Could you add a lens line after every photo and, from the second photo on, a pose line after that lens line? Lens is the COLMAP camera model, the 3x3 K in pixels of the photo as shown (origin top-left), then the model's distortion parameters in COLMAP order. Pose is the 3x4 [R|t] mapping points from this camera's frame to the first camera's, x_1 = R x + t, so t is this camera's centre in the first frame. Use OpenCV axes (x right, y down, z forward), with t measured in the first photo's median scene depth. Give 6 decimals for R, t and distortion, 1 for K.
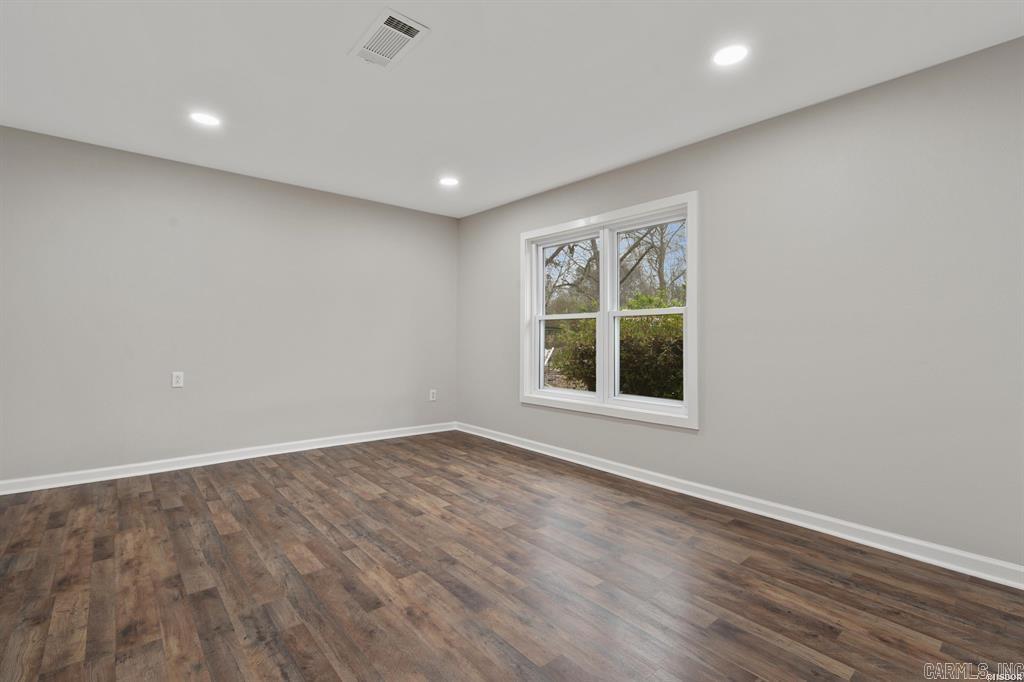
lens RADIAL K [[470.1, 0, 508.4], [0, 470.1, 343.6], [0, 0, 1]] dist [-0.003106, 0.000165]
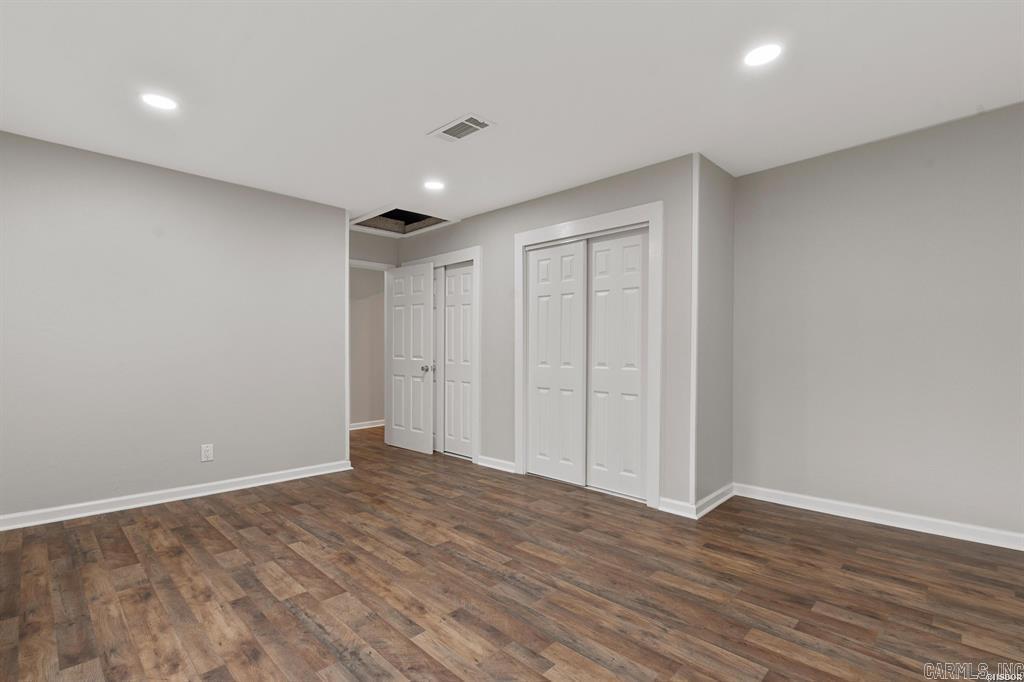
lens RADIAL K [[470.1, 0, 508.4], [0, 470.1, 343.6], [0, 0, 1]] dist [-0.003106, 0.000165]
pose [[-0.995242, -0.009658, -0.096955, -0.223667], [-0.010275, 0.999930, 0.005863, -0.048154], [0.096892, 0.006831, -0.995271, 1.952883]]
